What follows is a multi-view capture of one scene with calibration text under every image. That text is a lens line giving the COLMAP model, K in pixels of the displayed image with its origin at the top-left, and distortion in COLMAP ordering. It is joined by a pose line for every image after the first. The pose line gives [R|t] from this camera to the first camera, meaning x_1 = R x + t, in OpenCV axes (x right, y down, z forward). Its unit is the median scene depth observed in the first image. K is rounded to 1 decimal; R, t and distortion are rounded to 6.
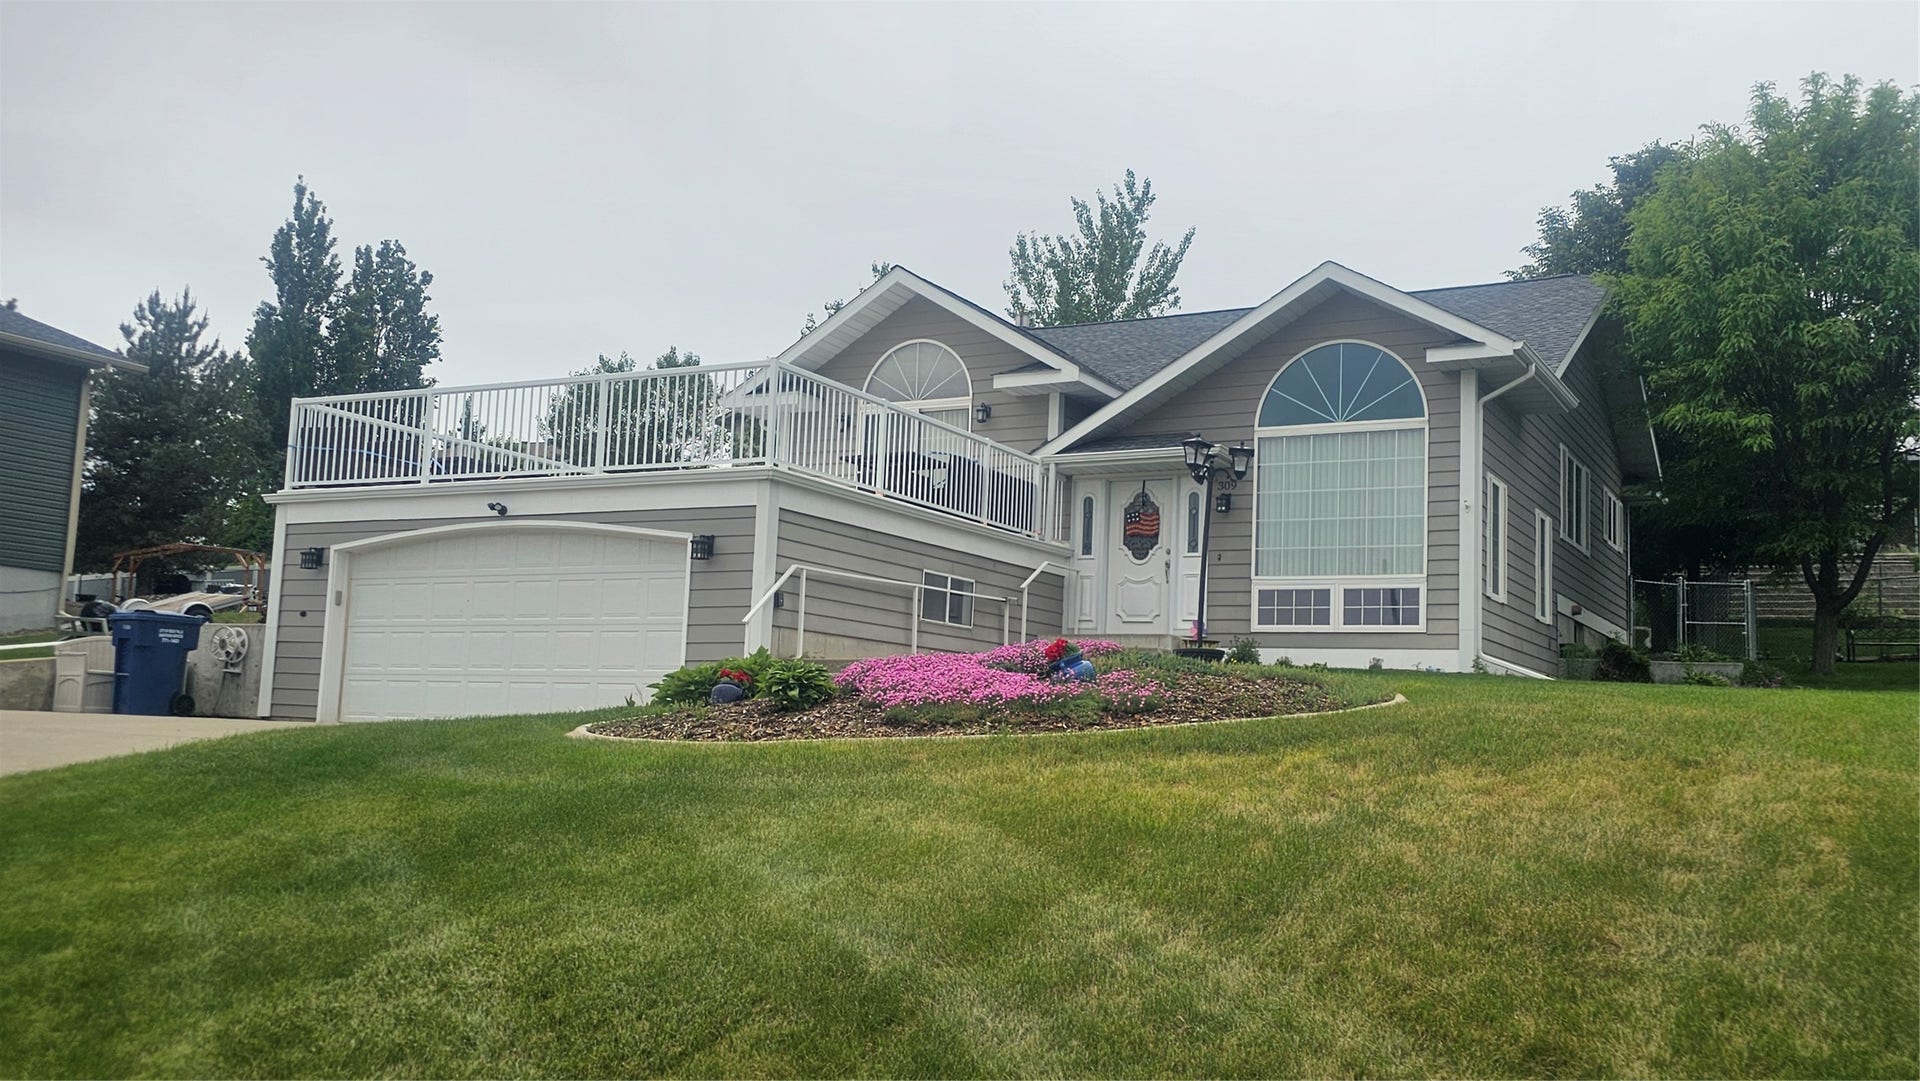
lens RADIAL K [[1721.9, 0, 968.5], [0, 1721.9, 544.1], [0, 0, 1]] dist [0.052463, -0.060653]
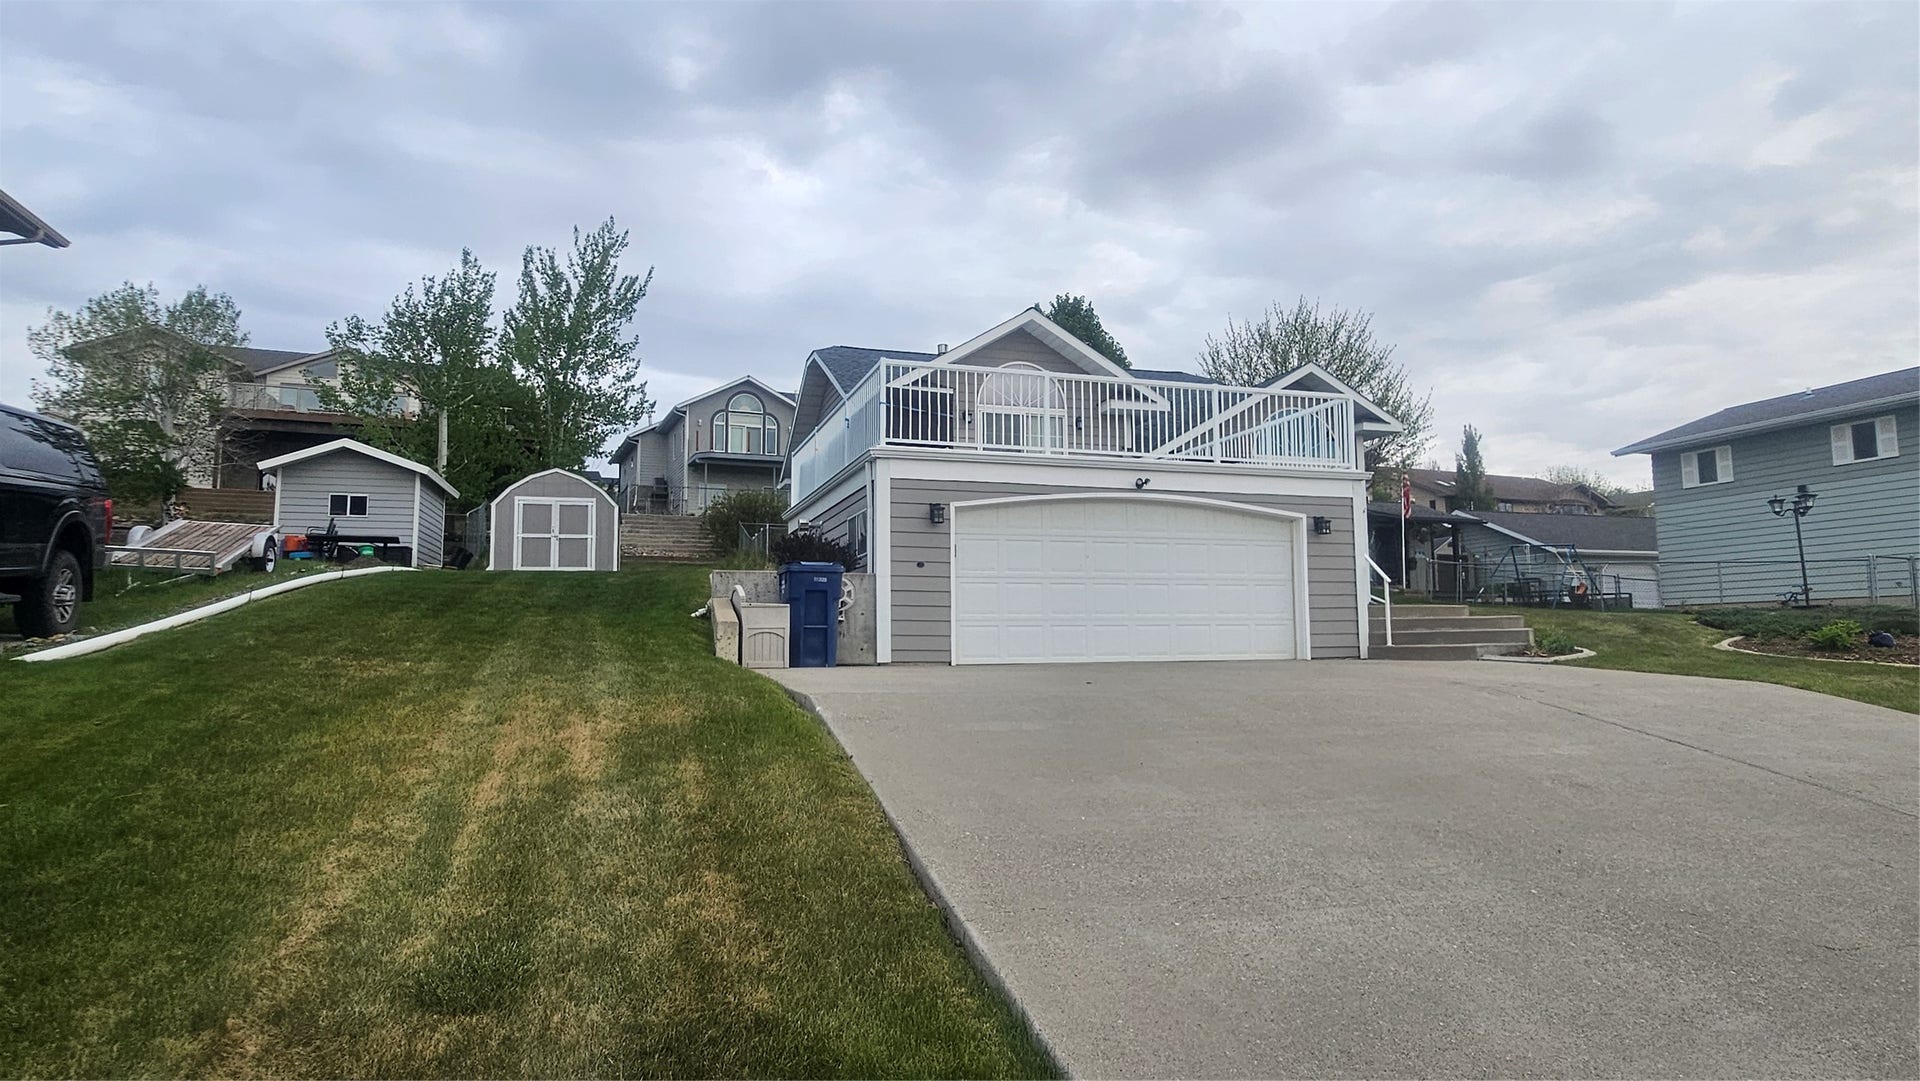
lens RADIAL K [[1180.5, 0, 952.9], [0, 1180.5, 540.6], [0, 0, 1]] dist [-0.000752, 0.000146]
pose [[0.687675, 0.027821, 0.725486, -0.873837], [-0.052118, 0.998579, 0.011108, 0.015976], [-0.724146, -0.045449, 0.688148, 0.474556]]
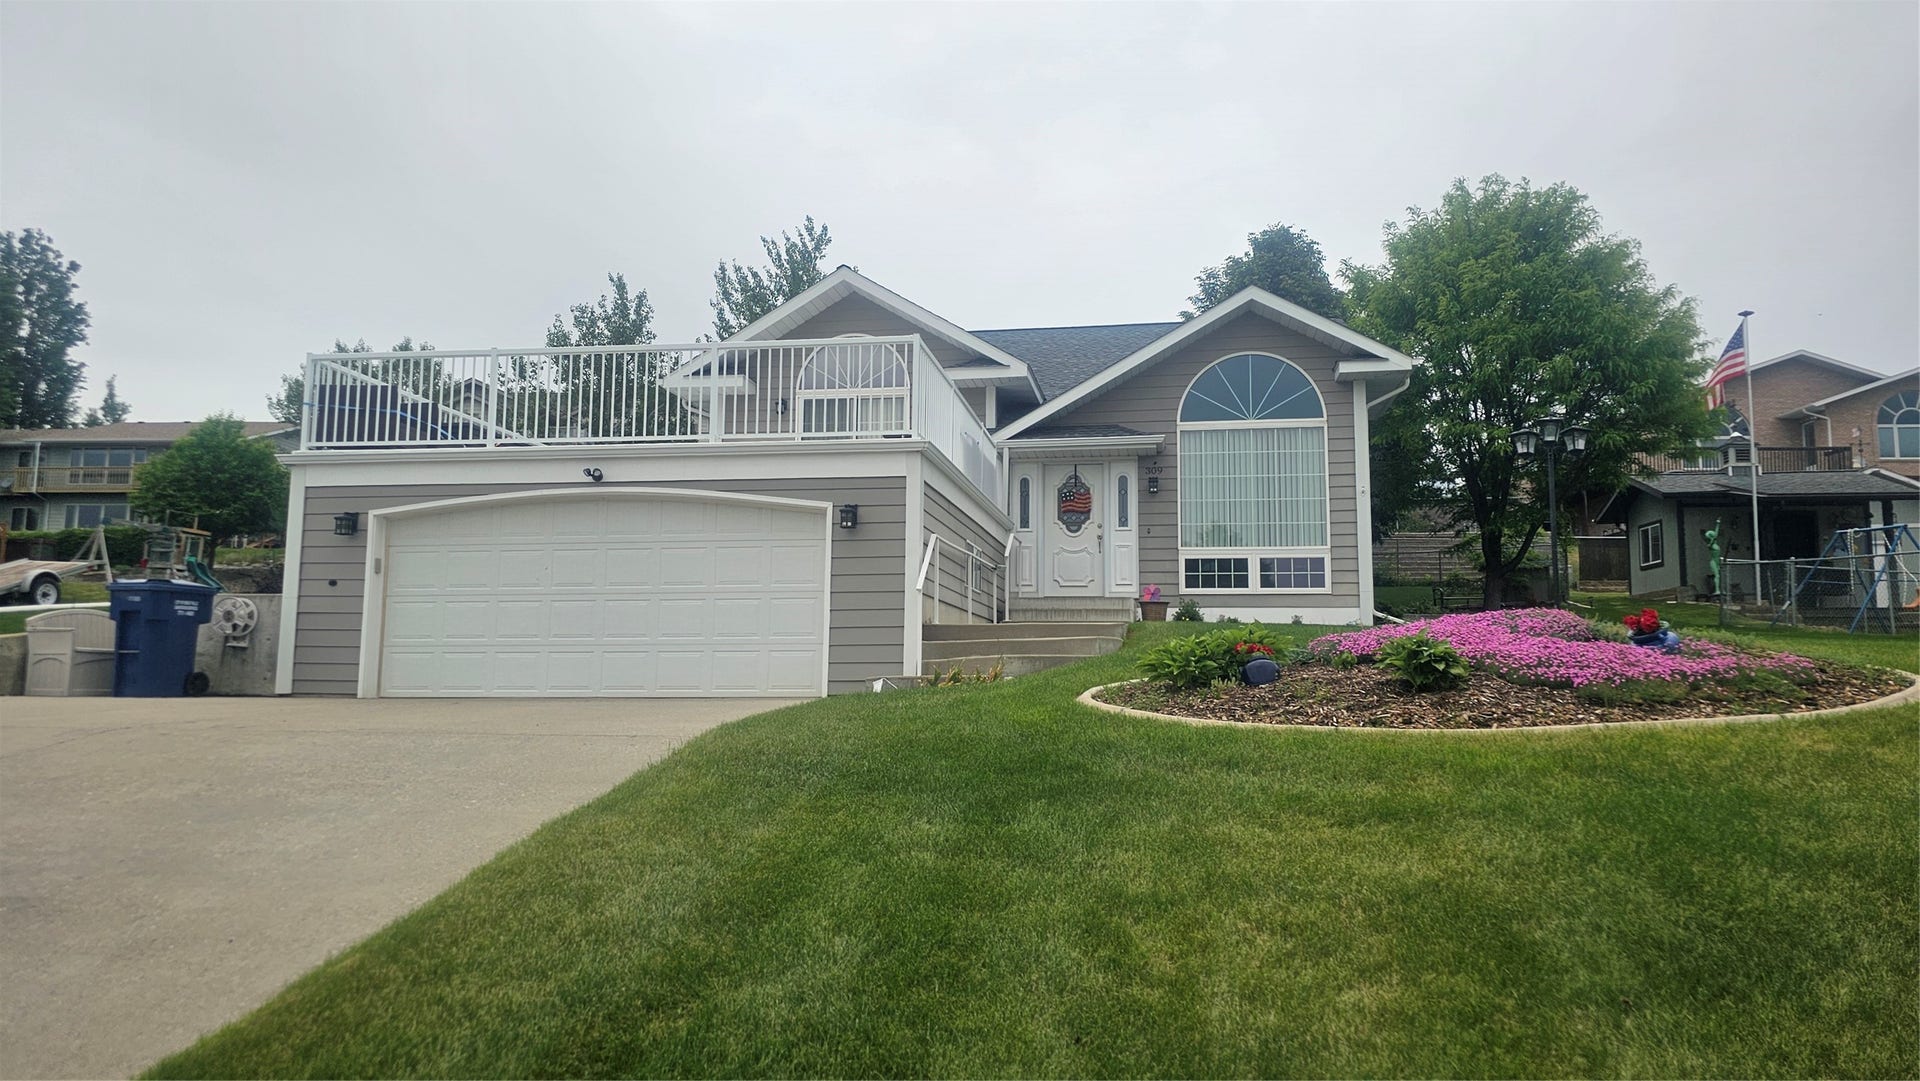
lens RADIAL K [[1304.7, 0, 953.5], [0, 1304.7, 543.5], [0, 0, 1]] dist [0.051724, -0.065301]
pose [[0.943915, 0.005016, 0.330152, -0.294438], [-0.010120, 0.999854, 0.013743, 0.005544], [-0.330035, -0.016313, 0.943828, 0.212638]]
